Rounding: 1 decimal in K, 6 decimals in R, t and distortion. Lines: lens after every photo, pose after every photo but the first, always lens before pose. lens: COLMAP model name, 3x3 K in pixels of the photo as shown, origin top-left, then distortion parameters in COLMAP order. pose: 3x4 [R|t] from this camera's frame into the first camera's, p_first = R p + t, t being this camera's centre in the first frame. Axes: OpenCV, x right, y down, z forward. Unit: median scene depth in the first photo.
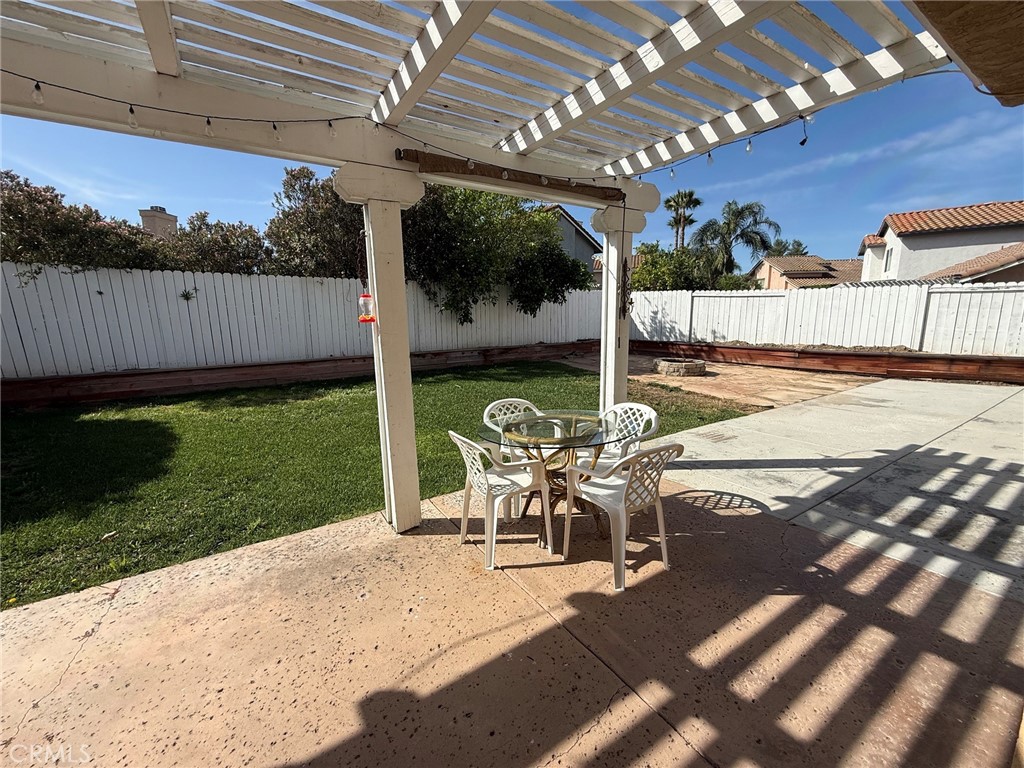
lens RADIAL K [[407.9, 0, 509.4], [0, 407.9, 385.2], [0, 0, 1]] dist [0.000053, 0.000097]
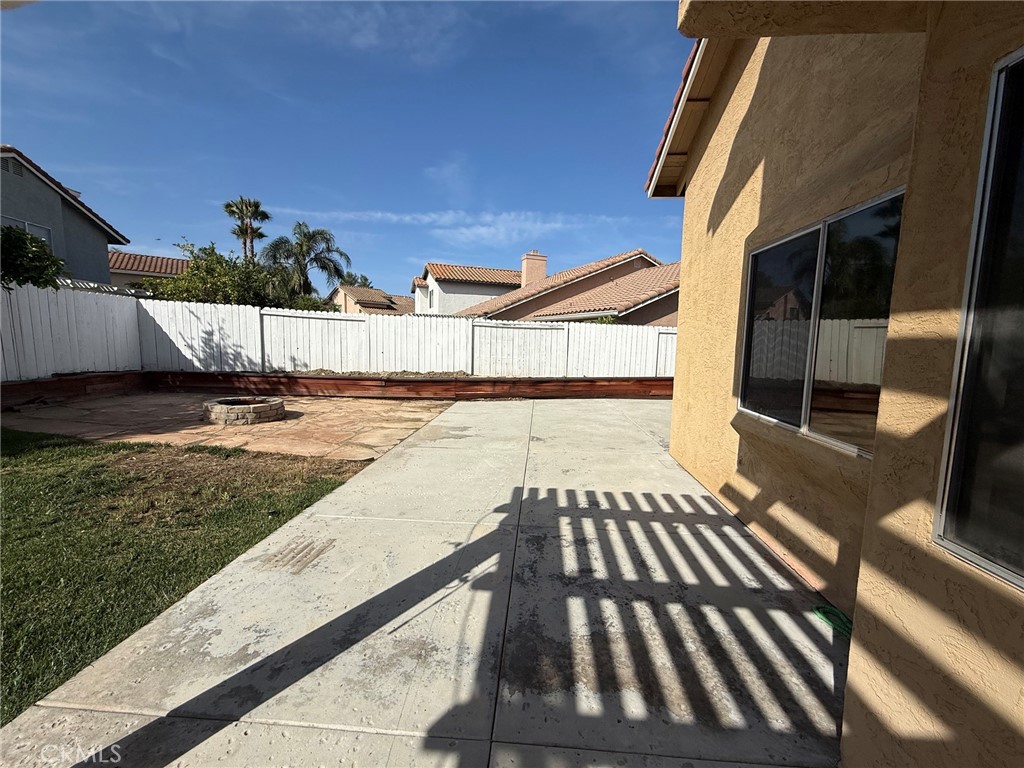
lens RADIAL K [[407.9, 0, 509.4], [0, 407.9, 385.2], [0, 0, 1]] dist [0.000053, 0.000097]
pose [[0.593520, -0.061504, 0.802466, 0.100079], [0.105234, 0.994446, -0.001615, -0.031968], [-0.797910, 0.085405, 0.596696, 0.171130]]
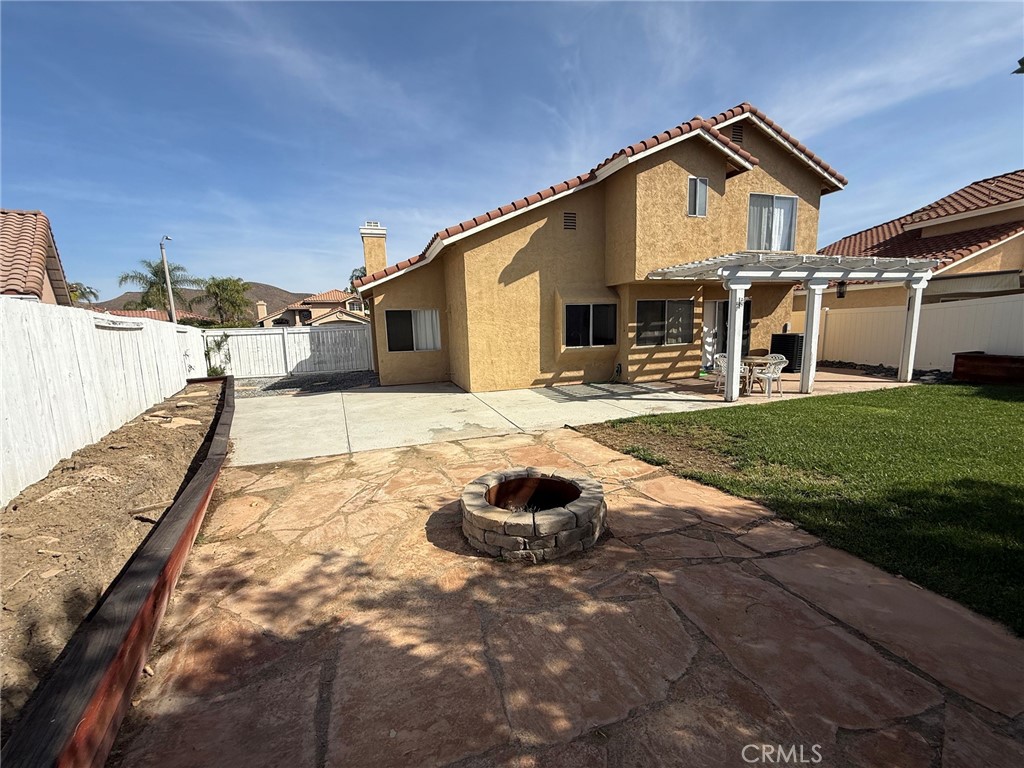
lens RADIAL K [[407.9, 0, 509.4], [0, 407.9, 385.2], [0, 0, 1]] dist [0.000053, 0.000097]
pose [[-0.974508, 0.015304, 0.223831, 0.311659], [0.083356, 0.950953, 0.297892, -0.203903], [-0.208294, 0.308956, -0.927987, 1.102665]]
